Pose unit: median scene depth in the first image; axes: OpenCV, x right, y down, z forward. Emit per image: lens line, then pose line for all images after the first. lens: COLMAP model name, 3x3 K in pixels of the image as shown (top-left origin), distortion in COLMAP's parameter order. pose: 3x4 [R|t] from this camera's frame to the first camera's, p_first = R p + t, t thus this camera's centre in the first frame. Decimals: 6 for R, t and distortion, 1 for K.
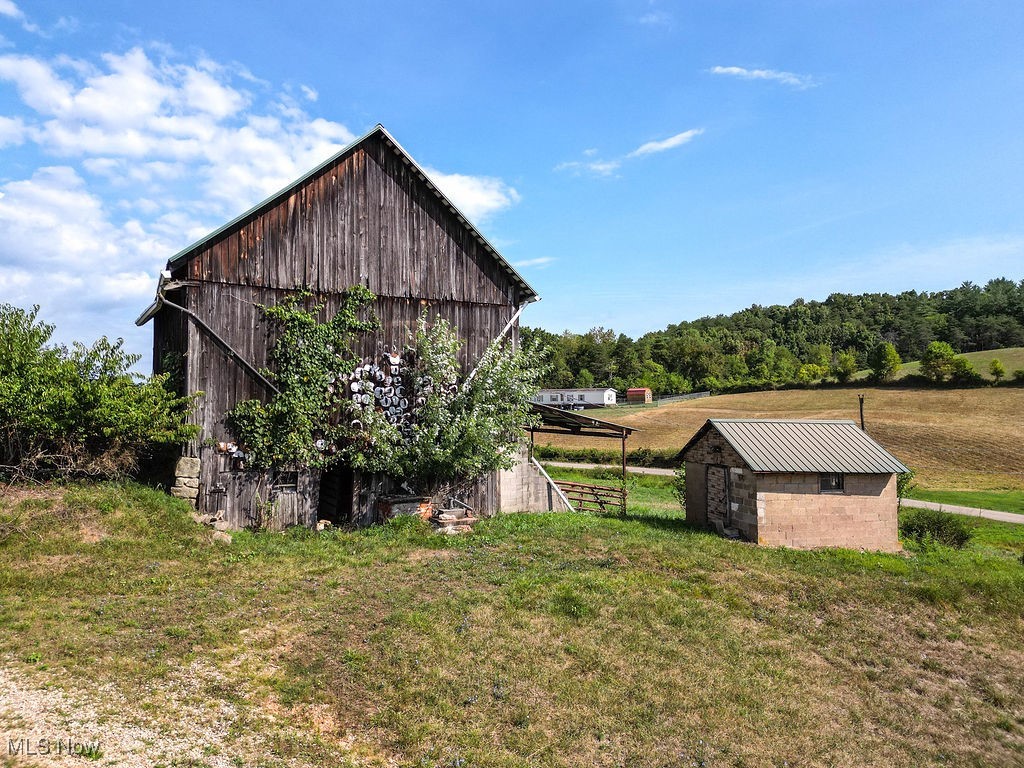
lens RADIAL K [[709.0, 0, 500.9], [0, 709.0, 384.9], [0, 0, 1]] dist [0.082671, -0.084467]
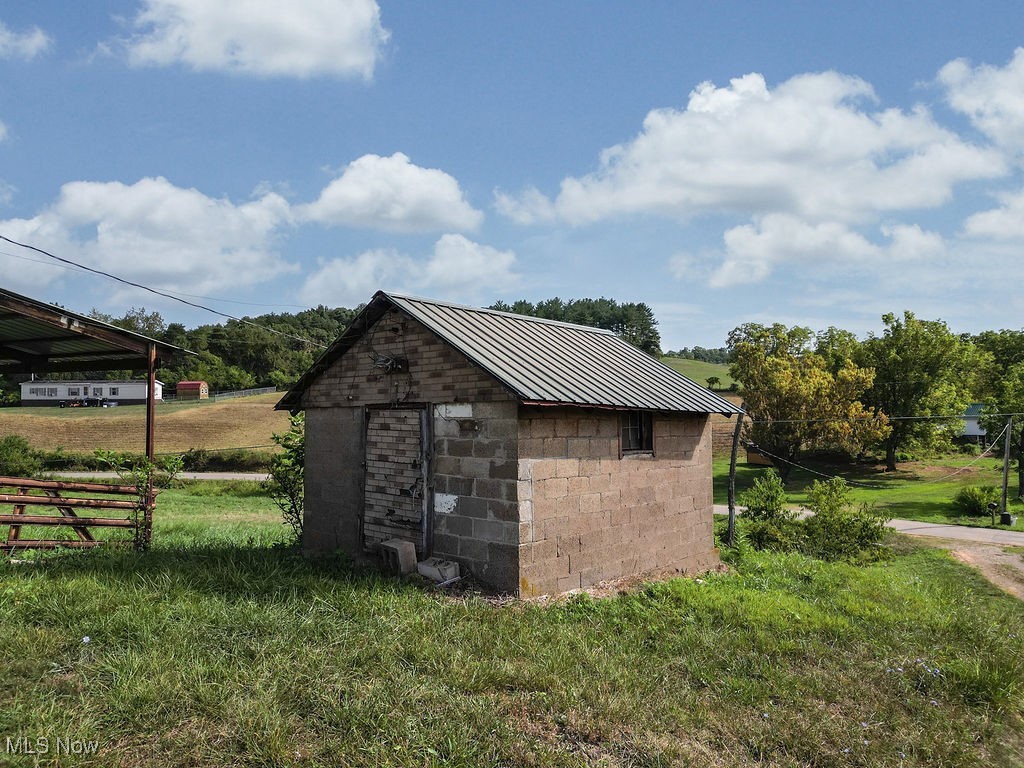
lens RADIAL K [[709.0, 0, 500.9], [0, 709.0, 384.9], [0, 0, 1]] dist [0.082671, -0.084467]
pose [[0.826226, 0.022799, 0.562878, 0.122935], [-0.018392, 0.999740, -0.013498, 0.103806], [-0.563039, 0.000800, 0.826430, 0.624377]]
